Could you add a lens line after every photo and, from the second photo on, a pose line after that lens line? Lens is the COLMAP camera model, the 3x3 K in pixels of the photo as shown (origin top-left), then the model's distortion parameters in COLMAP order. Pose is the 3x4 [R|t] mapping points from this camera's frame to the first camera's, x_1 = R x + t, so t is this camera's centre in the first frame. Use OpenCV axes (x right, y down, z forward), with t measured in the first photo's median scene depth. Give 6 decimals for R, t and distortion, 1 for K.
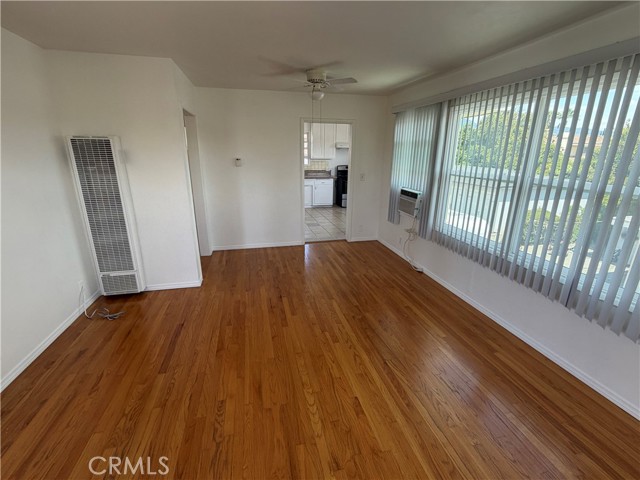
lens RADIAL K [[295.9, 0, 319.0], [0, 295.9, 240.8], [0, 0, 1]] dist [-0.001576, -0.000185]
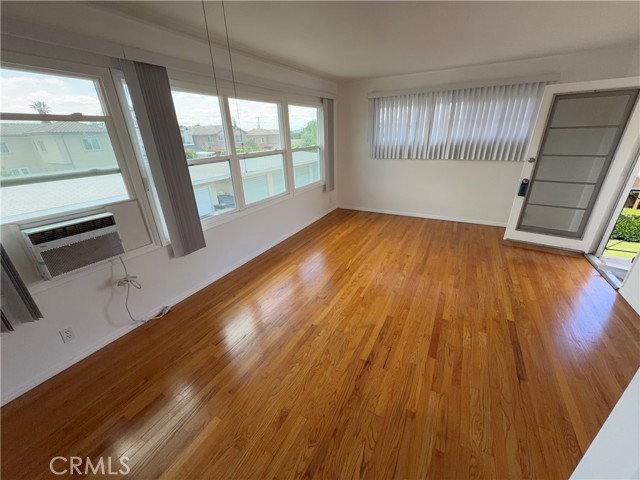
lens RADIAL K [[253.4, 0, 319.8], [0, 253.4, 241.9], [0, 0, 1]] dist [0.000370, -0.000991]
pose [[-0.744203, -0.250682, 0.619128, -0.333705], [0.212527, 0.789868, 0.575275, -0.371133], [-0.633241, 0.559703, -0.534546, 1.220407]]
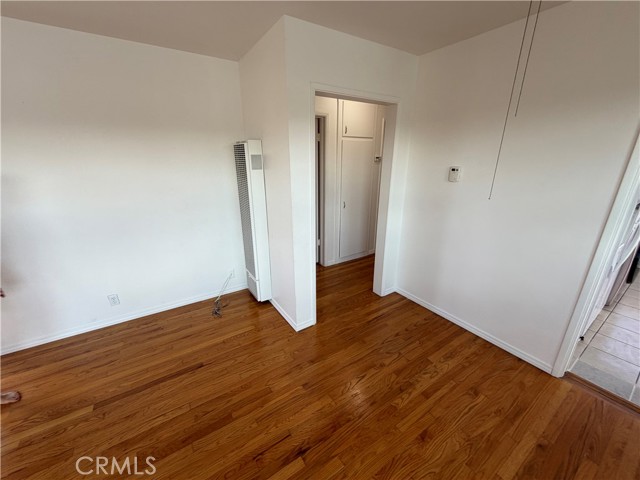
lens RADIAL K [[253.4, 0, 318.5], [0, 253.4, 240.6], [0, 0, 1]] dist [0.000370, -0.000991]
pose [[0.337722, 0.287264, -0.896339, 0.157232], [-0.264912, 0.942804, 0.202342, -0.236897], [0.903197, 0.169116, 0.394505, 0.801239]]
